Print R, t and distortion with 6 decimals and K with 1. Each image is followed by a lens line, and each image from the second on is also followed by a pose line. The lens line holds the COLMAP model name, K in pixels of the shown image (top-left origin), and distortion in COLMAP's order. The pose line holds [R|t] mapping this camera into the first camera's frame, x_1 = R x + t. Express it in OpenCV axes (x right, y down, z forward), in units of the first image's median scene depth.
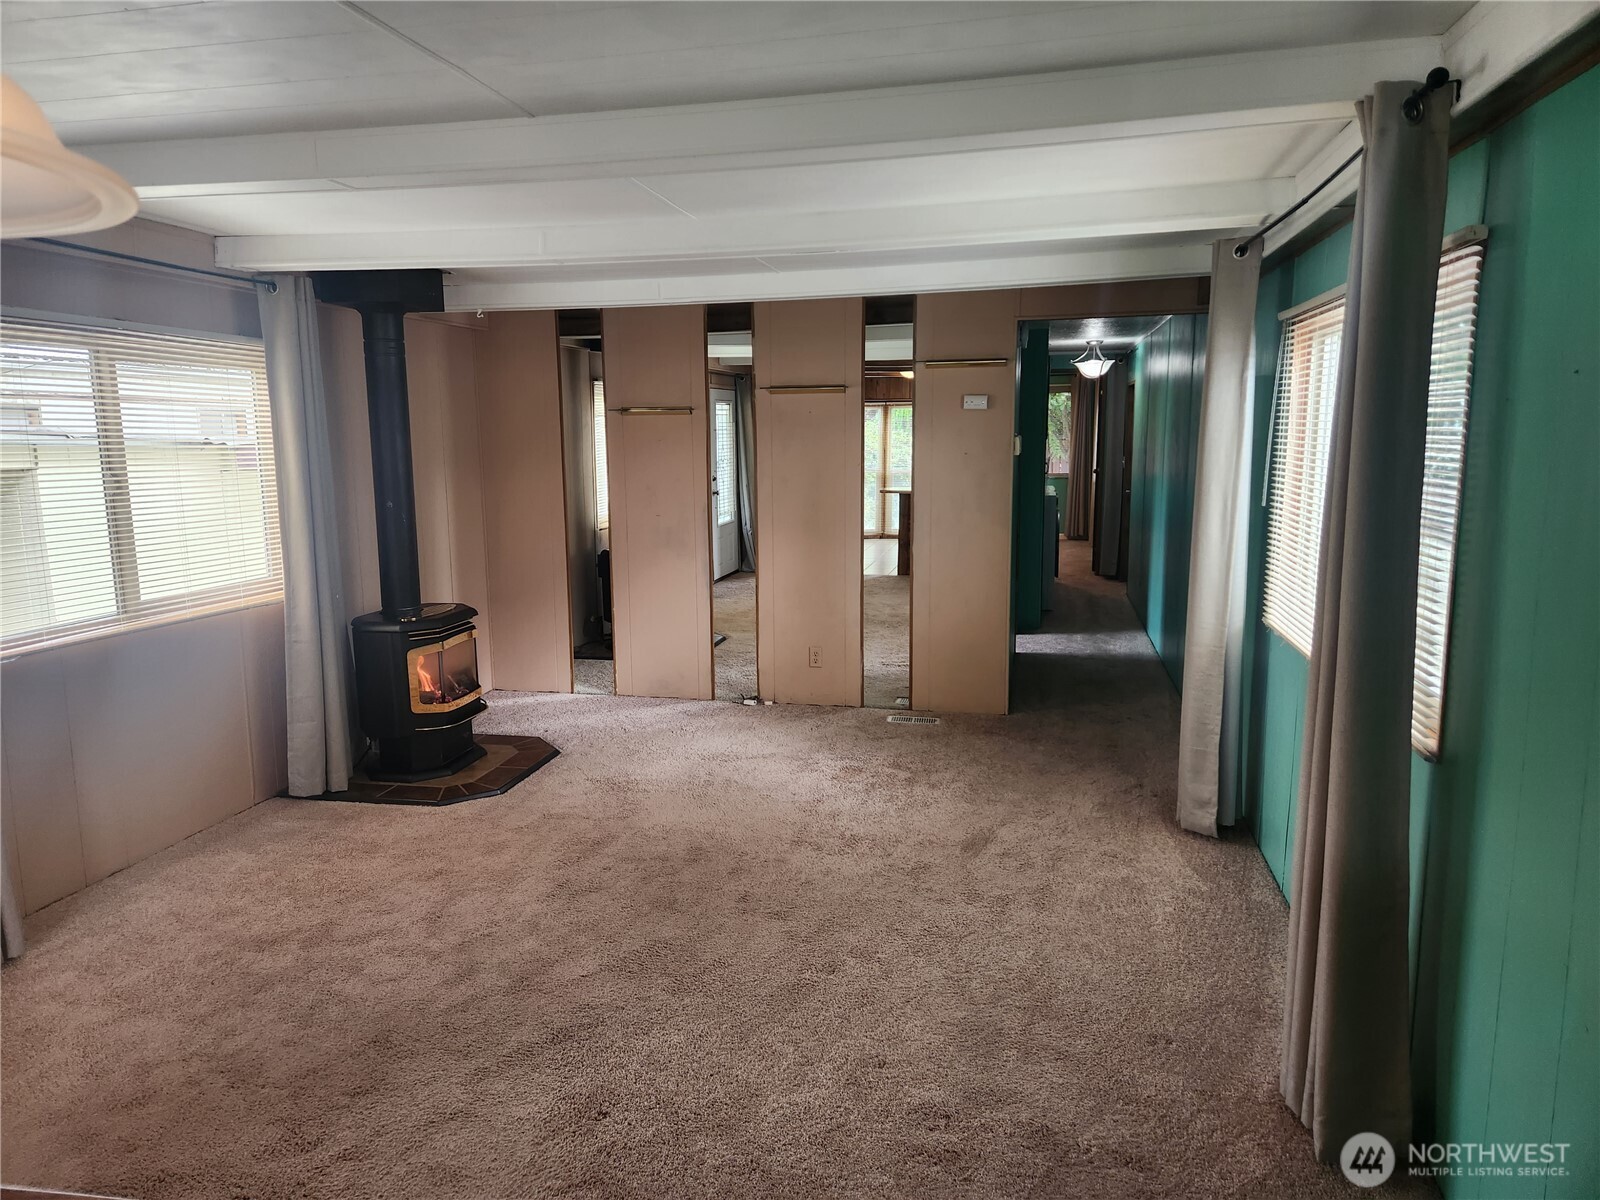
lens RADIAL K [[1060.7, 0, 789.1], [0, 1060.7, 586.6], [0, 0, 1]] dist [0.087845, -0.078354]
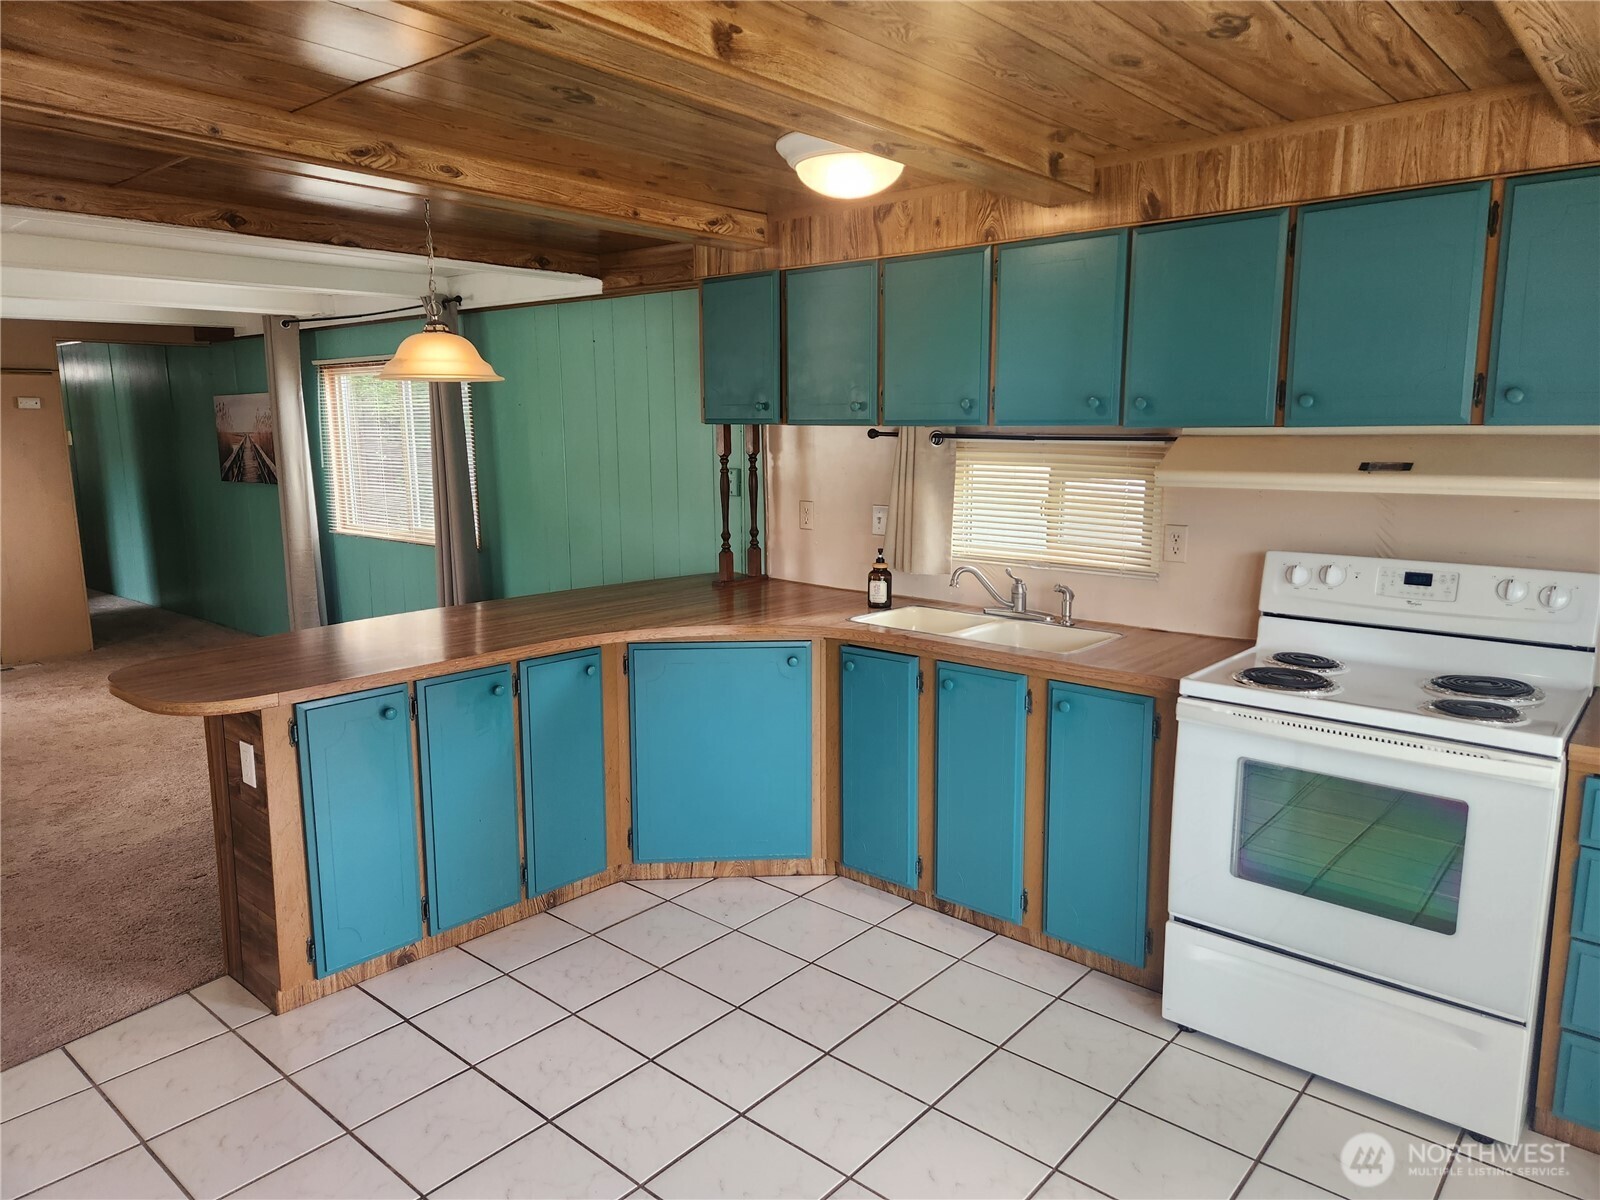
lens RADIAL K [[1048.5, 0, 801.9], [0, 1048.5, 591.8], [0, 0, 1]] dist [0.082568, -0.068297]
pose [[0.463630, -0.137939, 0.875225, -0.663275], [0.136415, 0.987142, 0.083315, 0.077408], [-0.875464, 0.080767, 0.476486, -0.455812]]
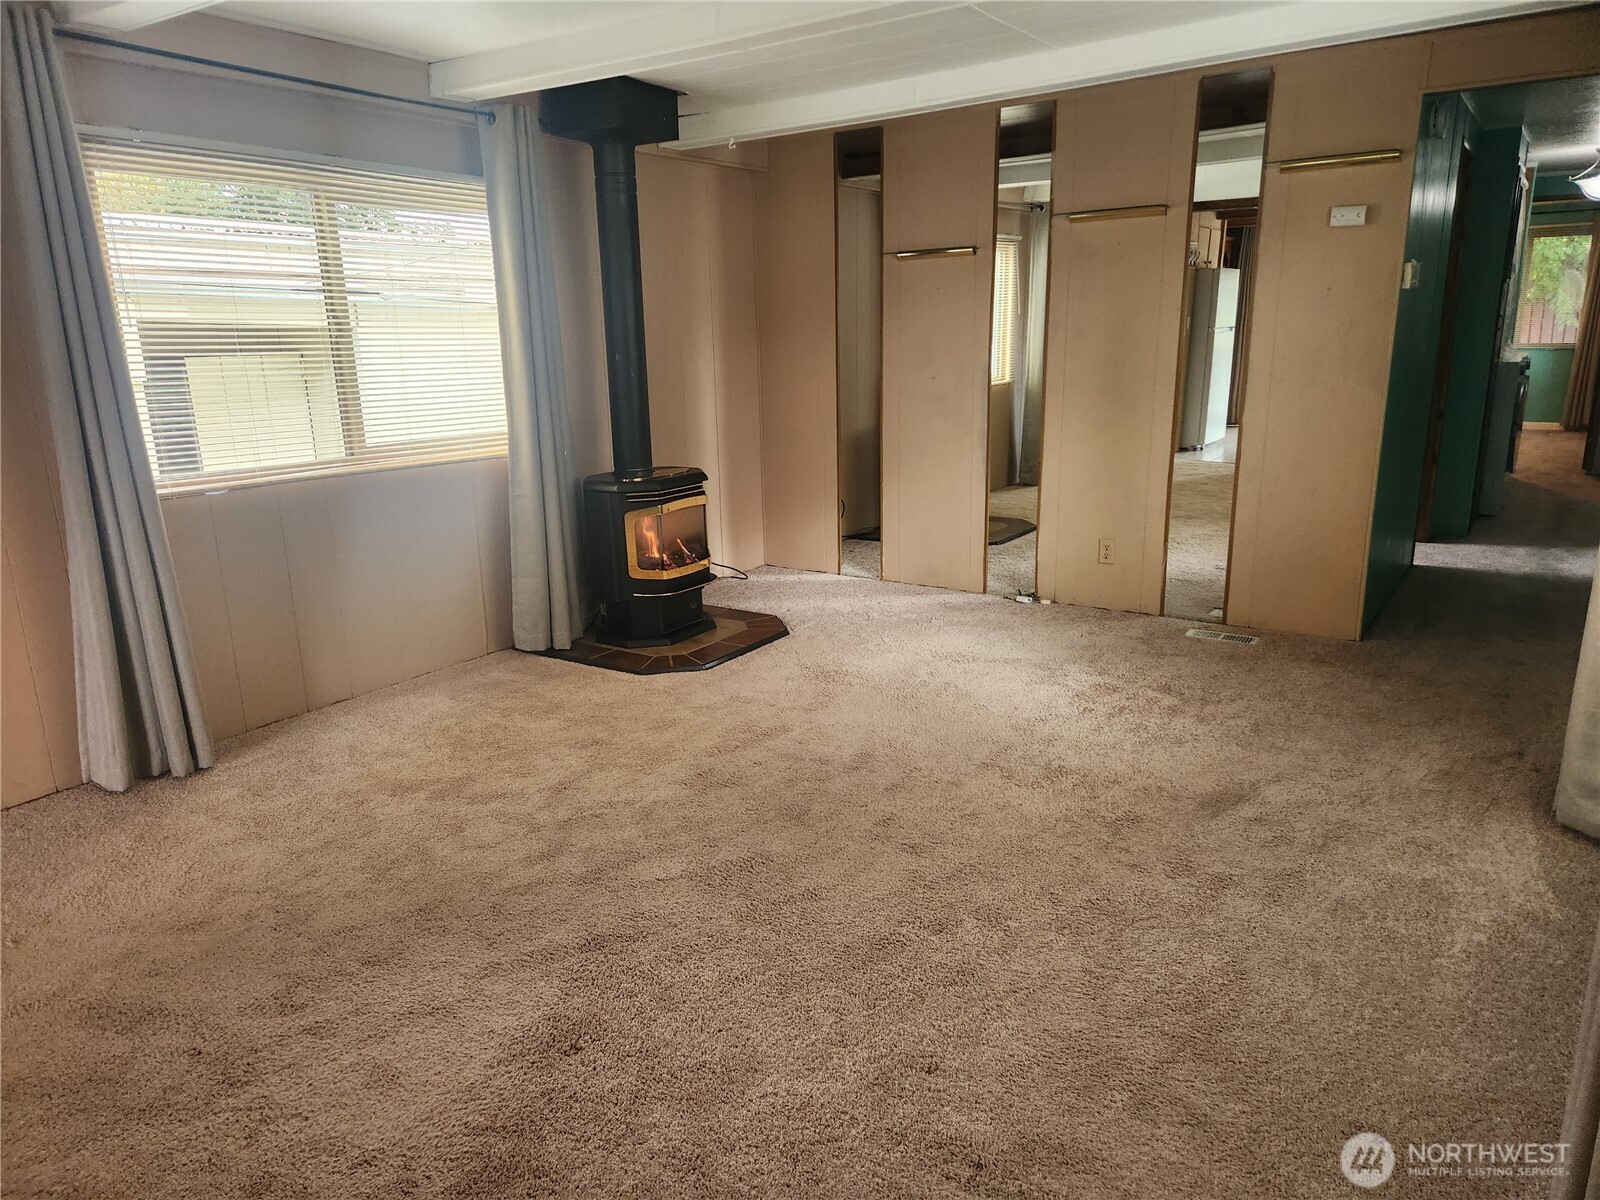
lens RADIAL K [[1065.3, 0, 795.3], [0, 1065.3, 595.1], [0, 0, 1]] dist [0.087326, -0.080625]
pose [[0.926169, 0.078413, -0.368867, 0.148910], [-0.039165, 0.992854, 0.112722, 0.020784], [0.375070, -0.089953, 0.922622, 0.177960]]
